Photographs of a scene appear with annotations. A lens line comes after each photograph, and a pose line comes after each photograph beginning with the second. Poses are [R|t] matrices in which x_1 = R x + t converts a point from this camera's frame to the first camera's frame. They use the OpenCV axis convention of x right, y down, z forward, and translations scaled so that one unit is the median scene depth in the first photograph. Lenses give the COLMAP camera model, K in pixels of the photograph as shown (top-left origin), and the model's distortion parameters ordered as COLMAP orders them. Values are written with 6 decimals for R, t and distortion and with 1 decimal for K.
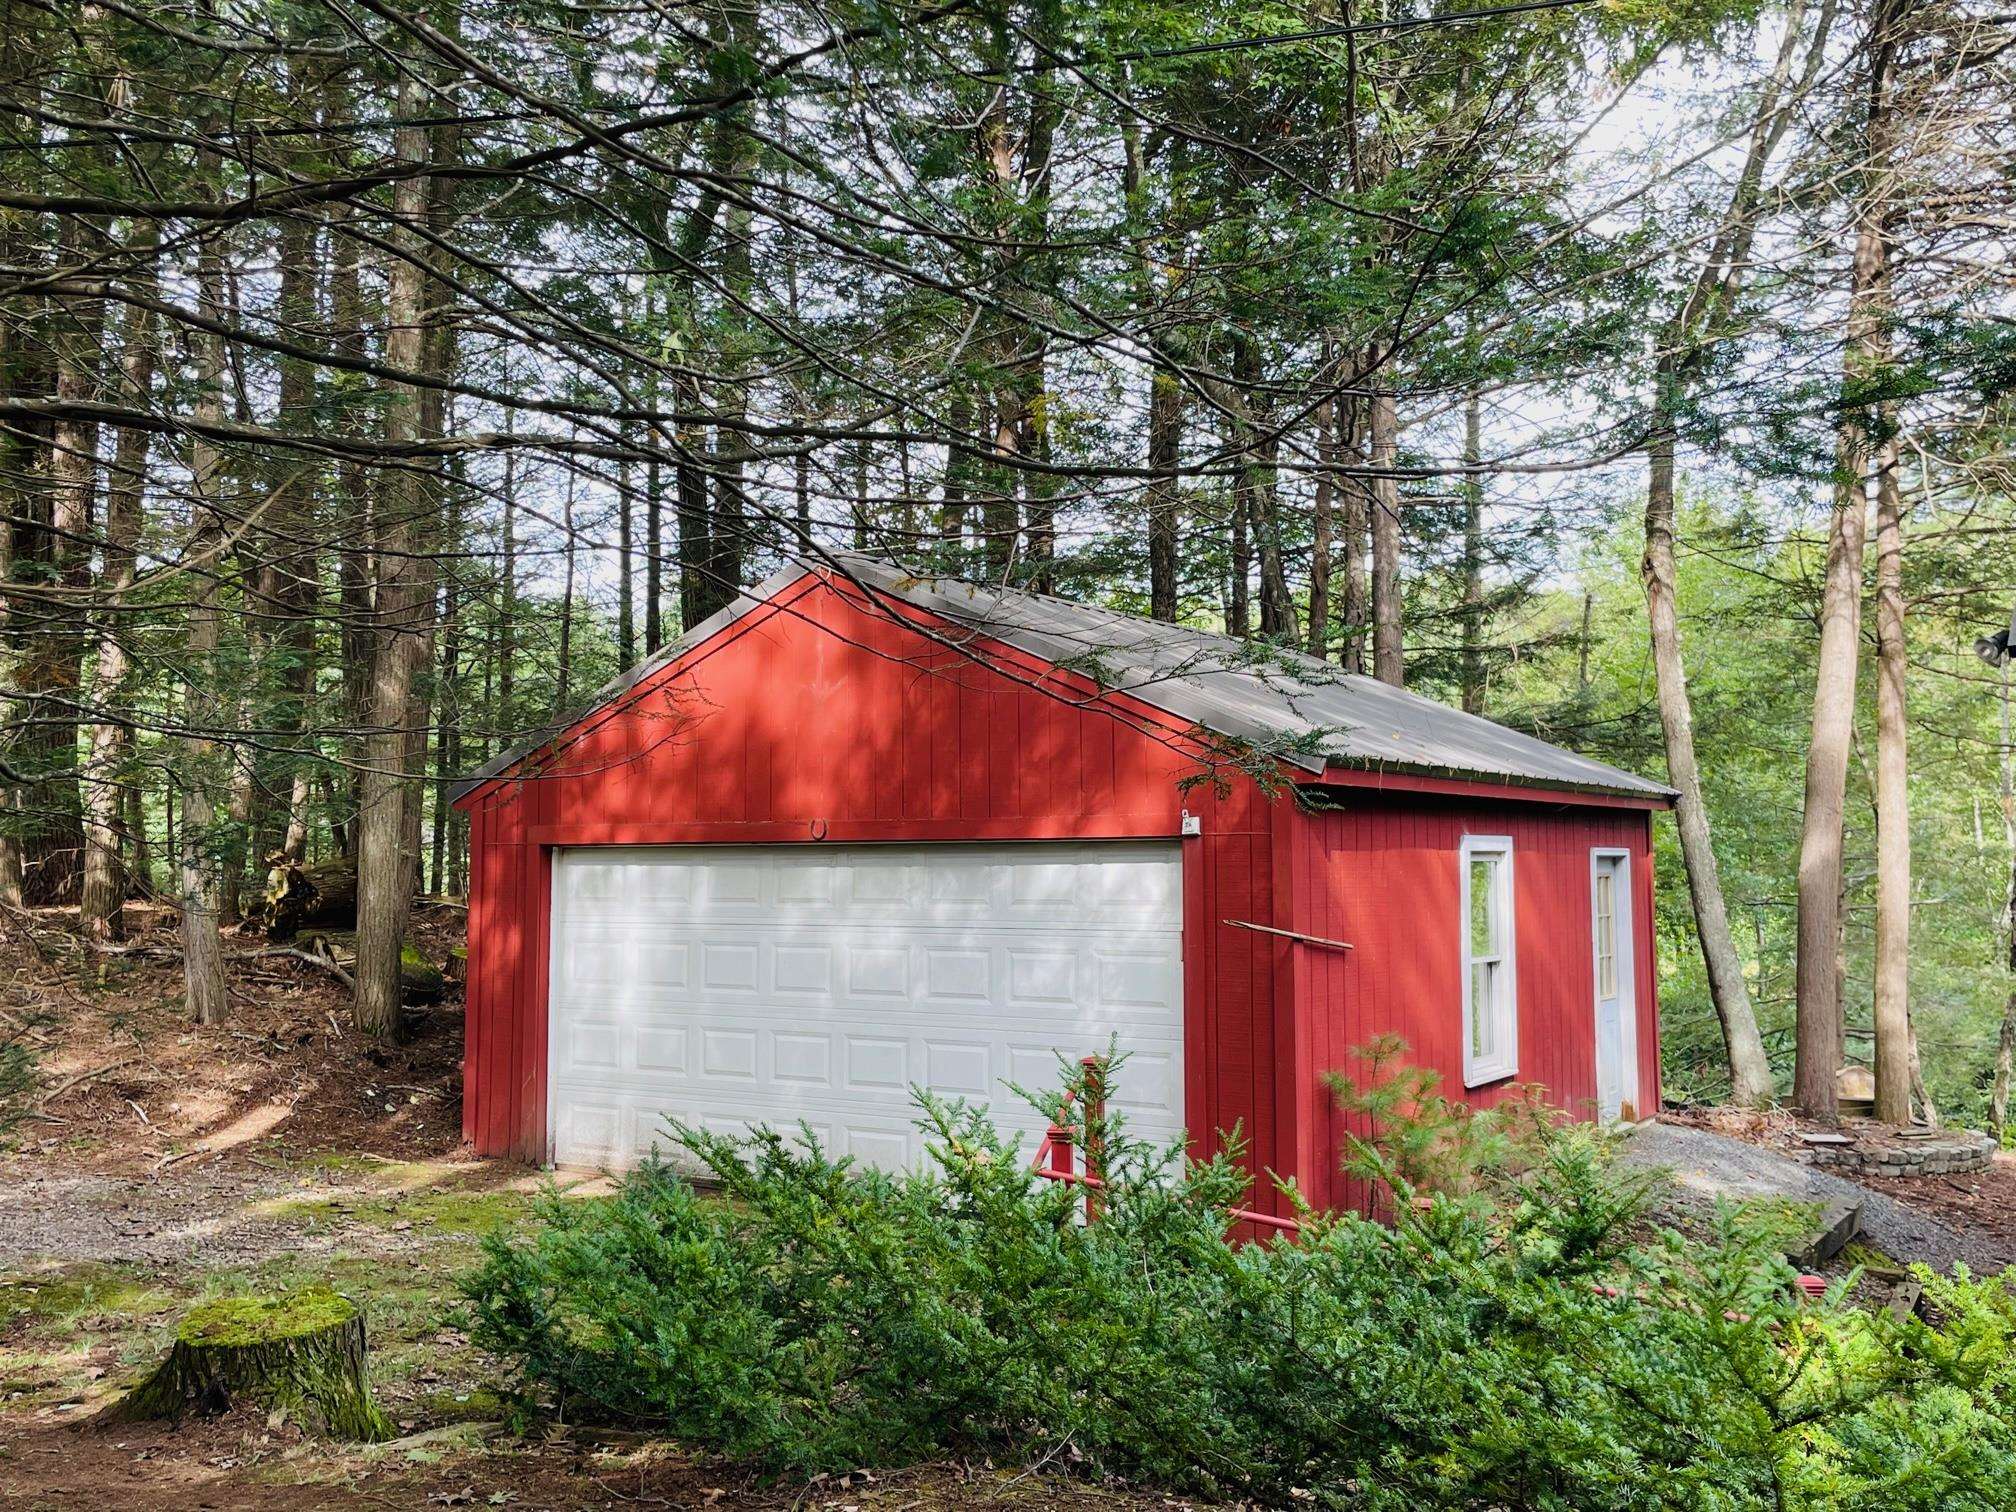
lens RADIAL K [[1819.8, 0, 1008.0], [0, 1819.8, 756.0], [0, 0, 1]] dist [0.066147, -0.104228]
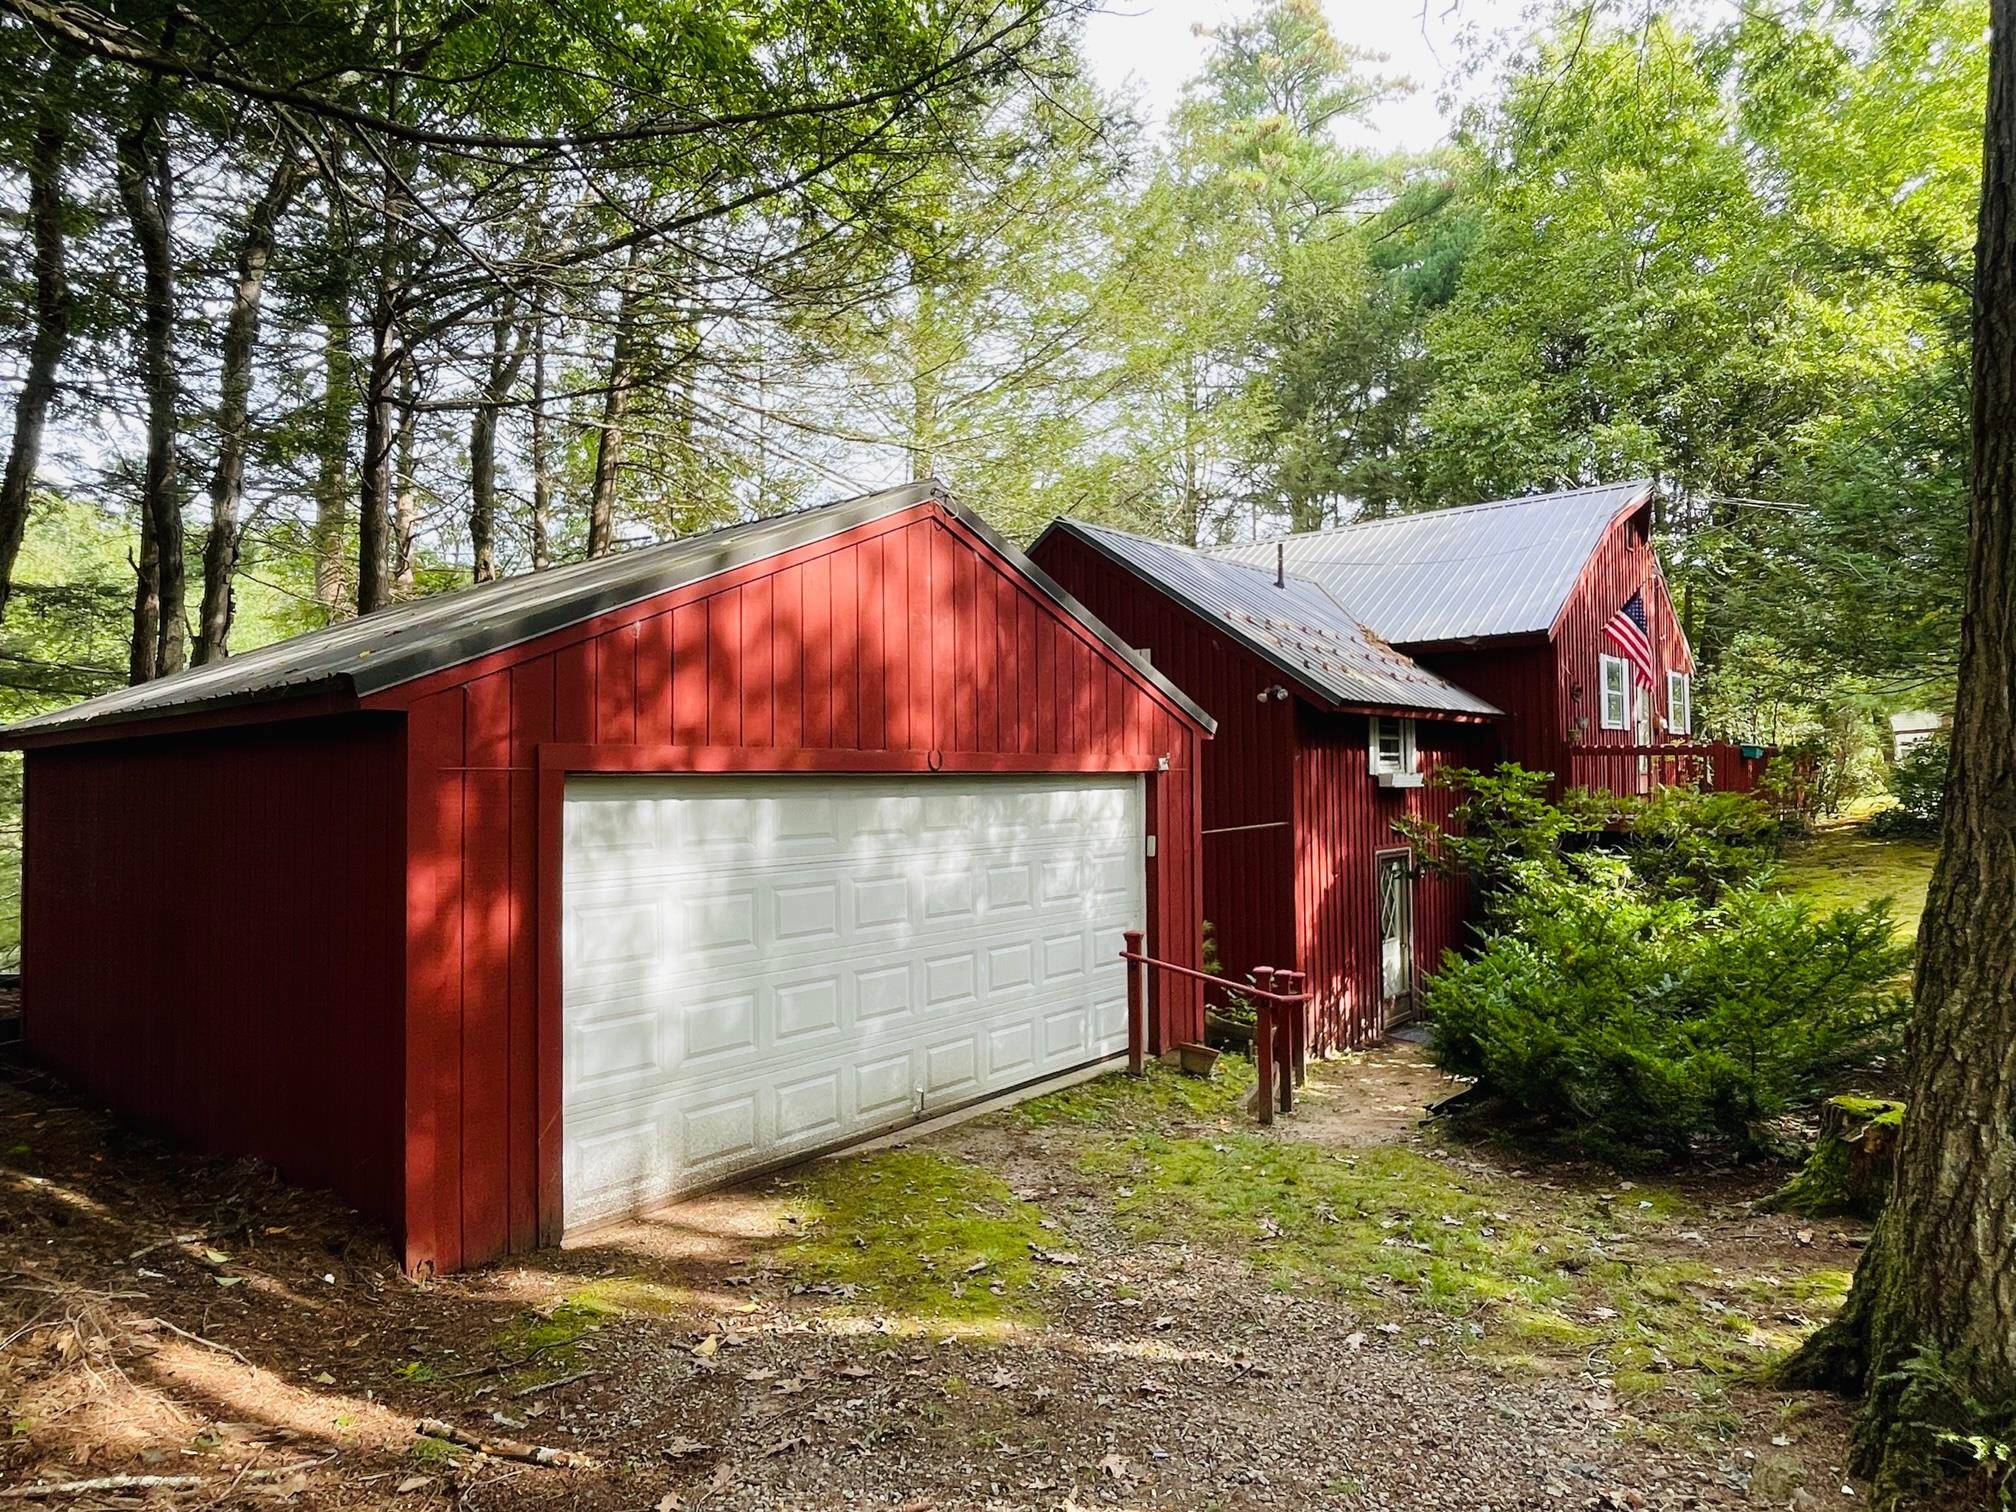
lens RADIAL K [[1168.6, 0, 1008.0], [0, 1168.6, 756.0], [0, 0, 1]] dist [-0.000830, -0.003190]
pose [[0.109261, 0.014852, 0.993902, -0.713995], [-0.062169, 0.998033, -0.008080, 0.039172], [-0.992067, -0.060908, 0.109969, 0.853295]]
